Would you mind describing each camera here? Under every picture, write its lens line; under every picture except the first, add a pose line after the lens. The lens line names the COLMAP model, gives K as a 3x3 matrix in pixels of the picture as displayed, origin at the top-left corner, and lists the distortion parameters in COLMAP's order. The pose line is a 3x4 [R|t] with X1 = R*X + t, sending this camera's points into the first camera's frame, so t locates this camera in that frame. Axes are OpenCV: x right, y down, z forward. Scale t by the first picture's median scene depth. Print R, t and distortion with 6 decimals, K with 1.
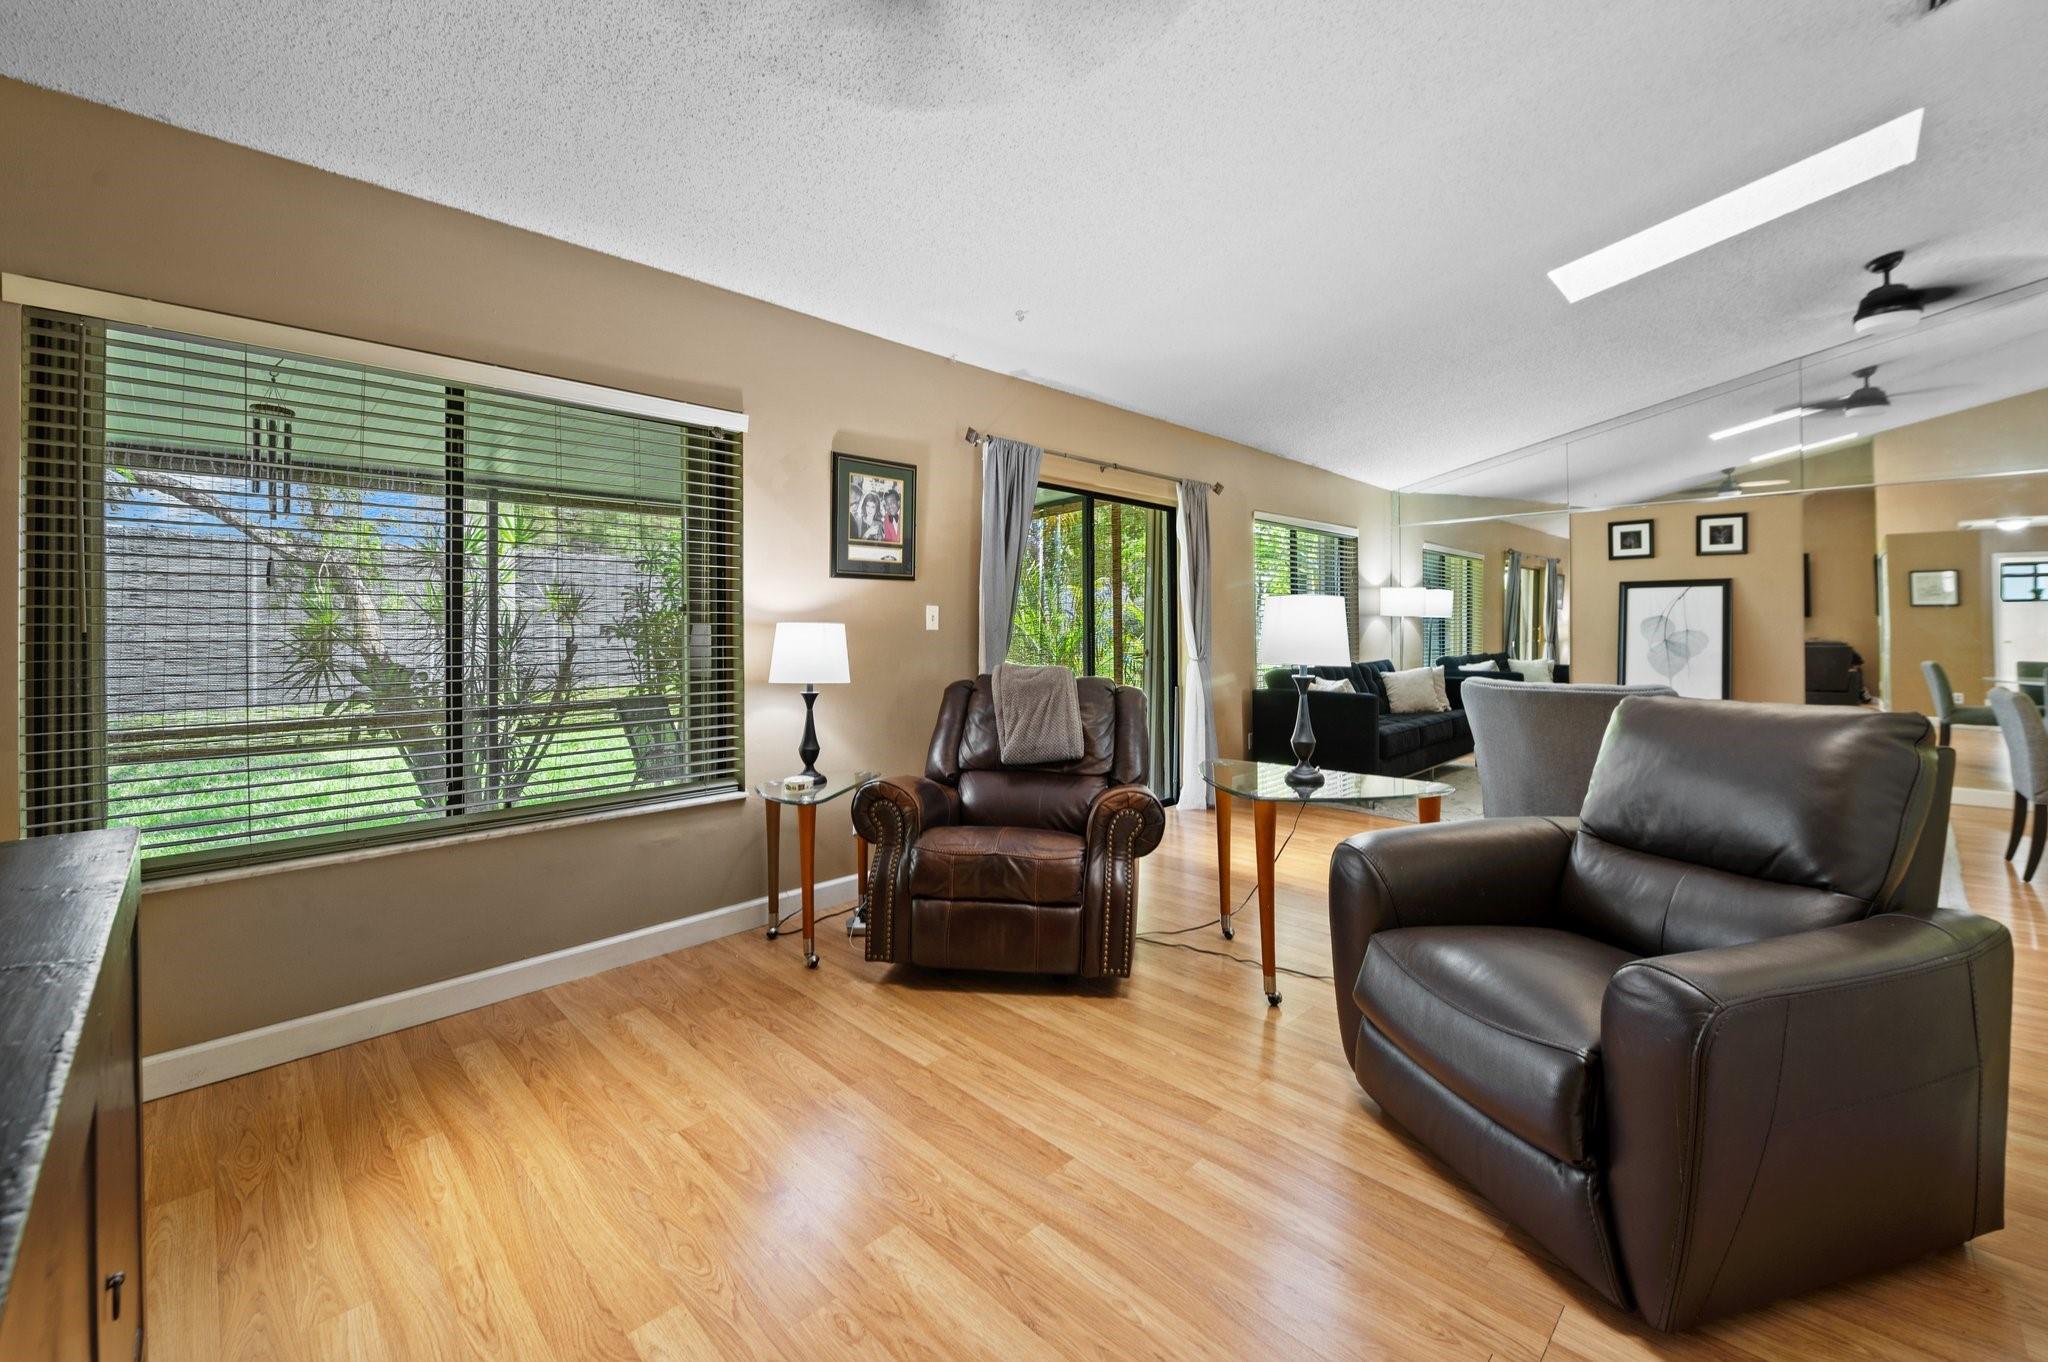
lens RADIAL K [[854.7, 0, 1036.5], [0, 854.7, 628.3], [0, 0, 1]] dist [0.000317, 0.000022]
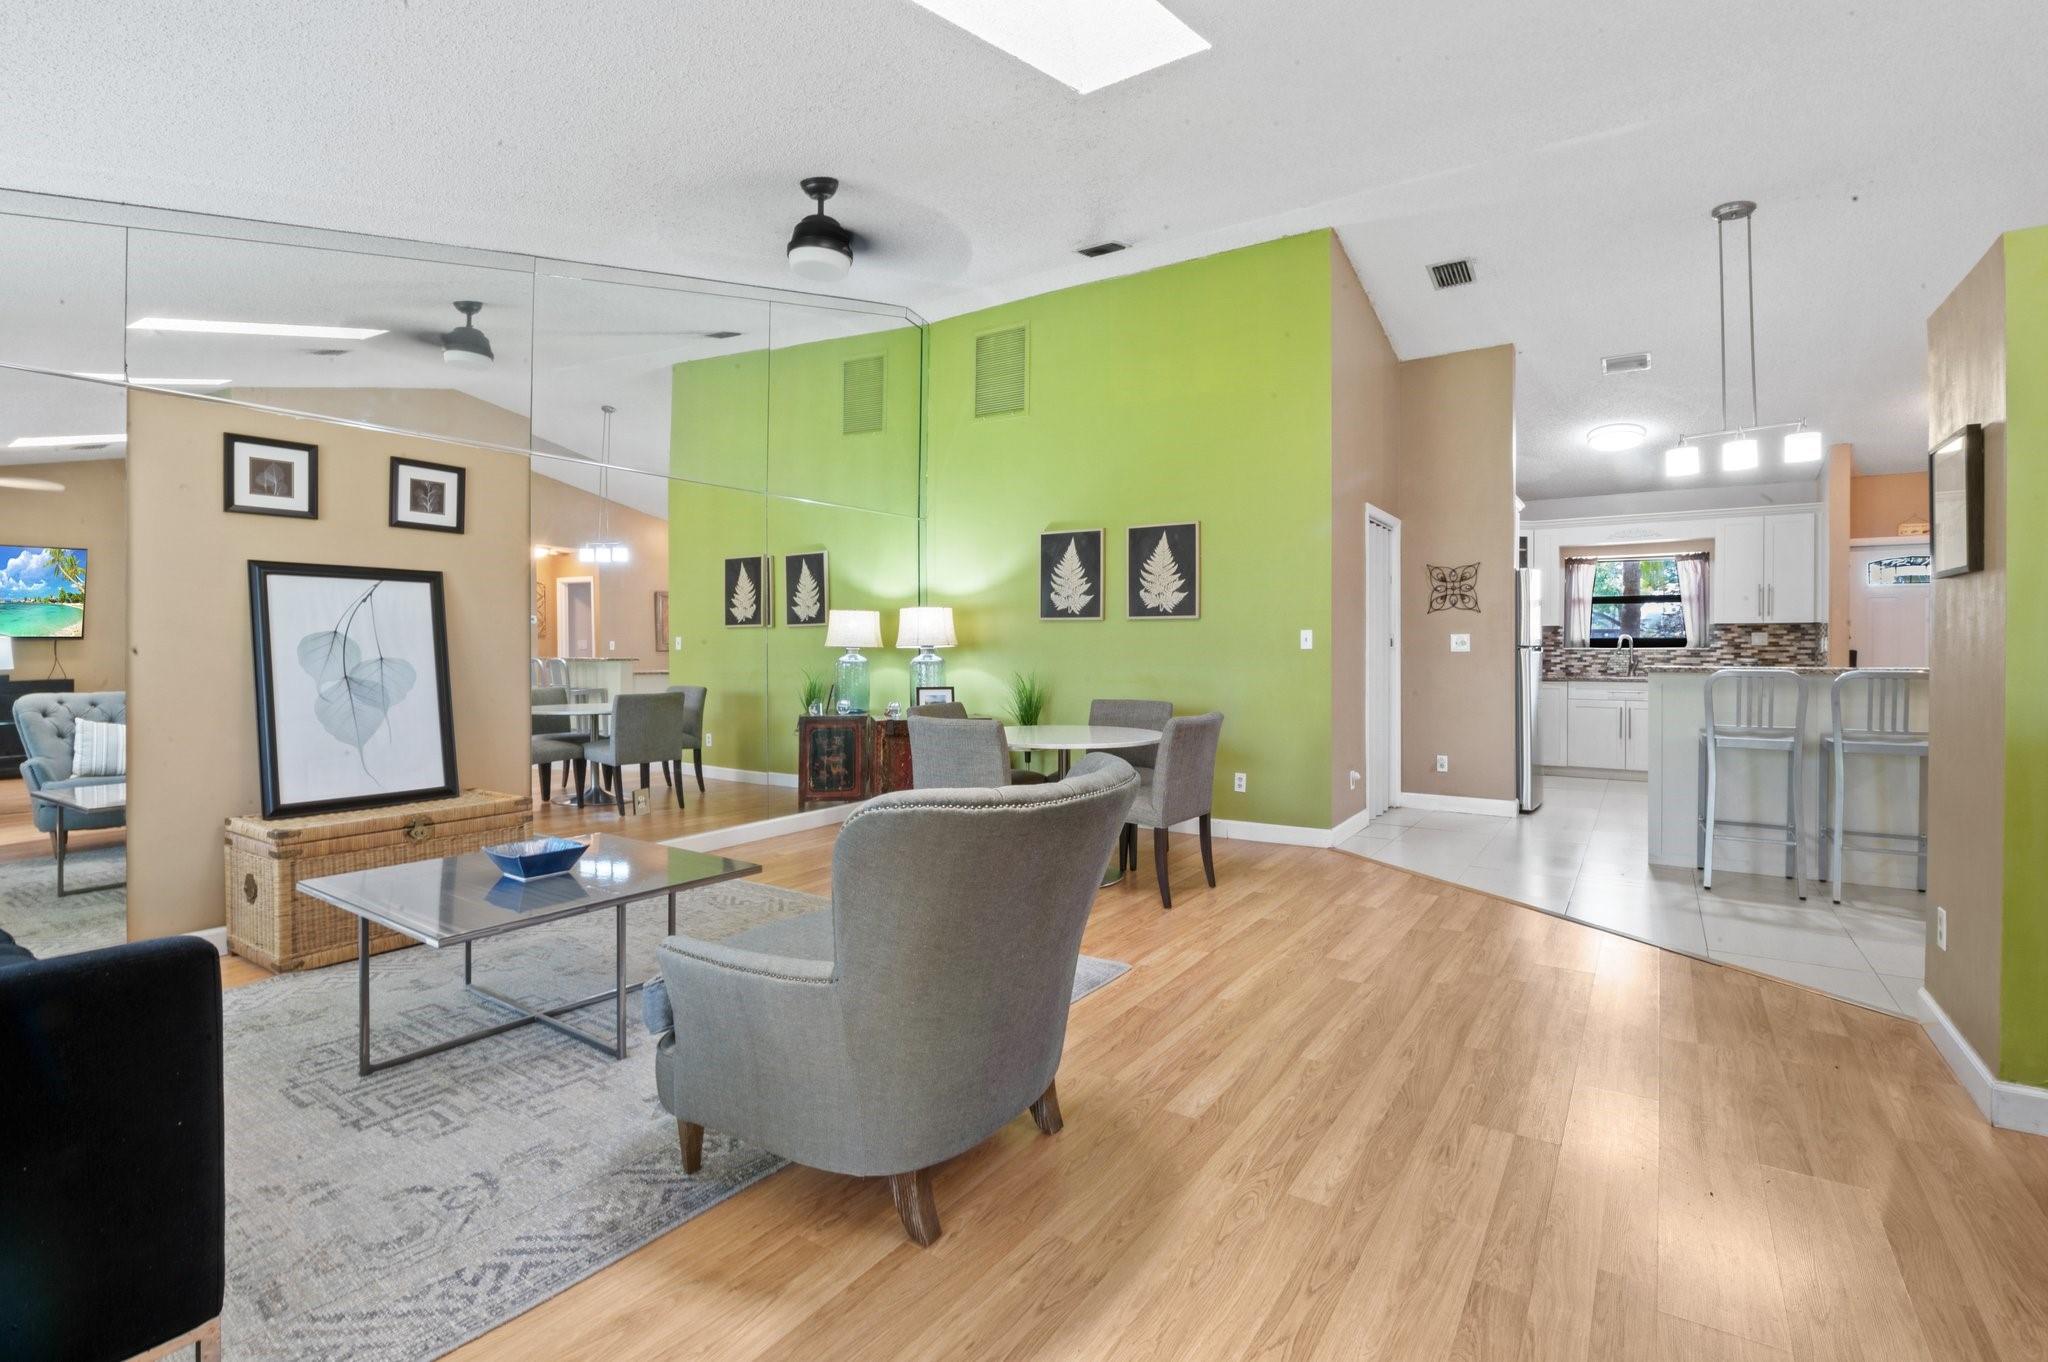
lens RADIAL K [[942.6, 0, 1054.1], [0, 942.6, 648.2], [0, 0, 1]] dist [-0.011842, -0.000166]
pose [[-0.199602, -0.002892, 0.979873, 0.075607], [0.002785, 0.999990, 0.003518, -0.005129], [-0.979873, 0.003431, -0.199592, 0.686883]]
